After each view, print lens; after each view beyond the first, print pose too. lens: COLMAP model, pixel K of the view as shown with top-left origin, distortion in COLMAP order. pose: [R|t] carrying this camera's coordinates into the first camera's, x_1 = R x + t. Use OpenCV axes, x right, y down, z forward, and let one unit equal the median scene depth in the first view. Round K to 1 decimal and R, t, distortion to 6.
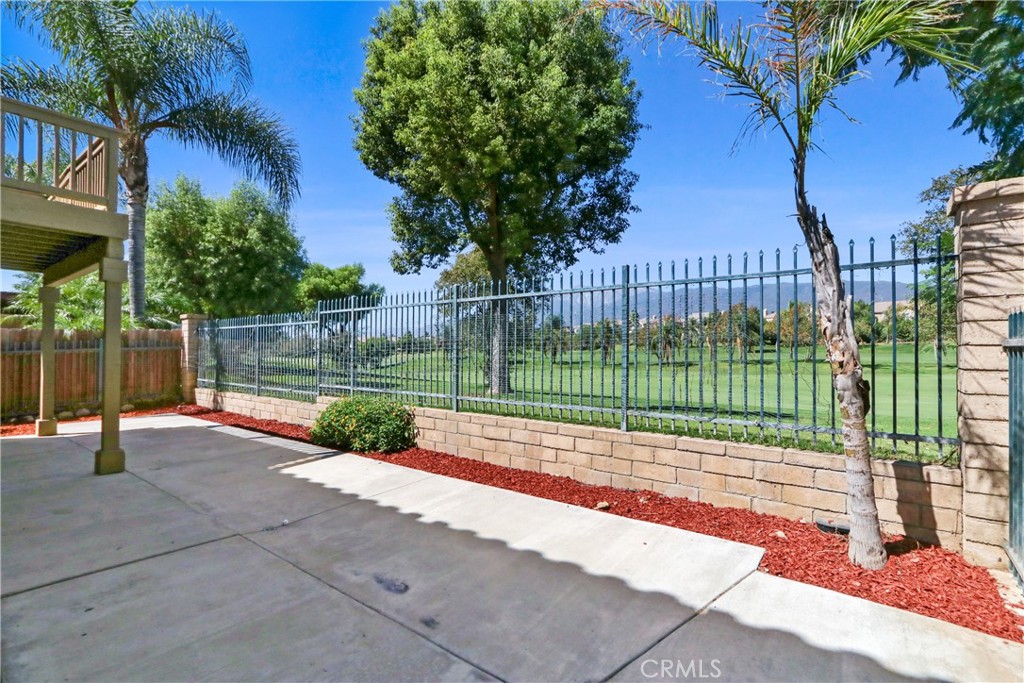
lens RADIAL K [[468.5, 0, 509.0], [0, 468.5, 342.8], [0, 0, 1]] dist [-0.005618, -0.000345]
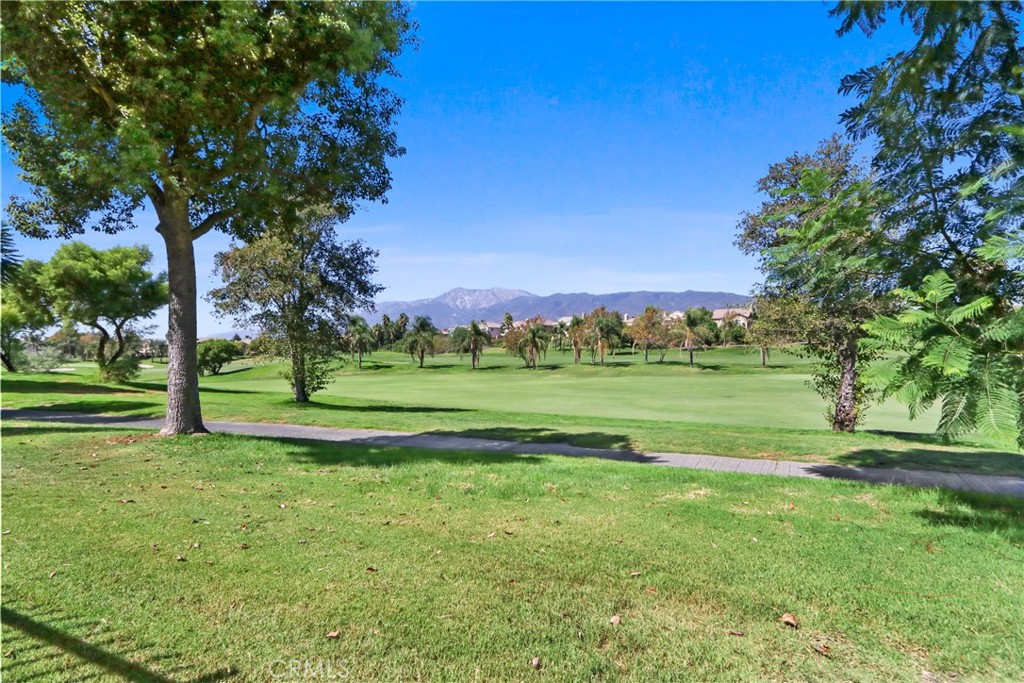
lens RADIAL K [[468.5, 0, 513.3], [0, 468.5, 341.7], [0, 0, 1]] dist [-0.005618, -0.000345]
pose [[0.966955, 0.002133, 0.254938, 0.076511], [-0.000402, 0.999977, -0.006842, -0.003663], [-0.254947, 0.006513, 0.966933, 0.096262]]
